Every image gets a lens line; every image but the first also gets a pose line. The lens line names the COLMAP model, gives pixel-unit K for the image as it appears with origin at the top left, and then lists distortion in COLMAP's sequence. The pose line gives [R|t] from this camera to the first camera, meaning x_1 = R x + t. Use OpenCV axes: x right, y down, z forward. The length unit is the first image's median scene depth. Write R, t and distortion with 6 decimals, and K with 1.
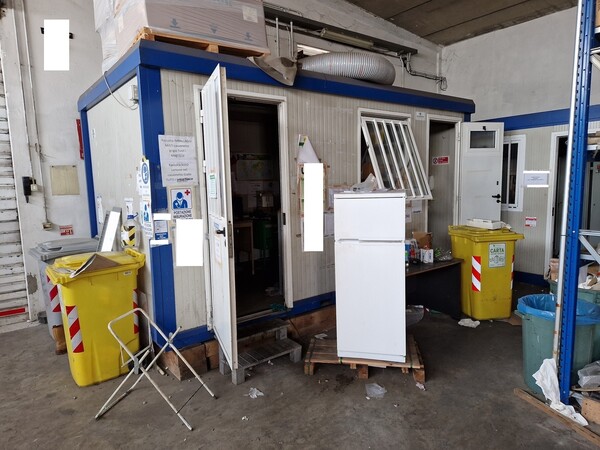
lens RADIAL K [[400.8, 0, 300.0], [0, 400.8, 225.0], [0, 0, 1]] dist [0.091244, -0.089301]
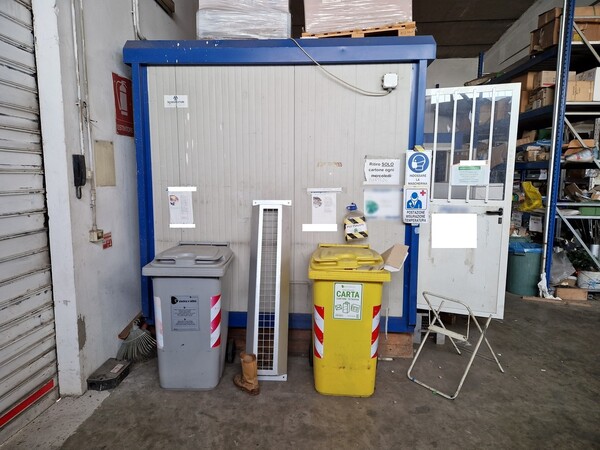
lens RADIAL K [[400.8, 0, 300.0], [0, 400.8, 225.0], [0, 0, 1]] dist [0.091244, -0.089301]
pose [[0.658602, -0.068140, 0.749400, -1.010761], [0.064370, 0.997343, 0.034113, -0.016963], [-0.749733, 0.025772, 0.661238, 0.404029]]
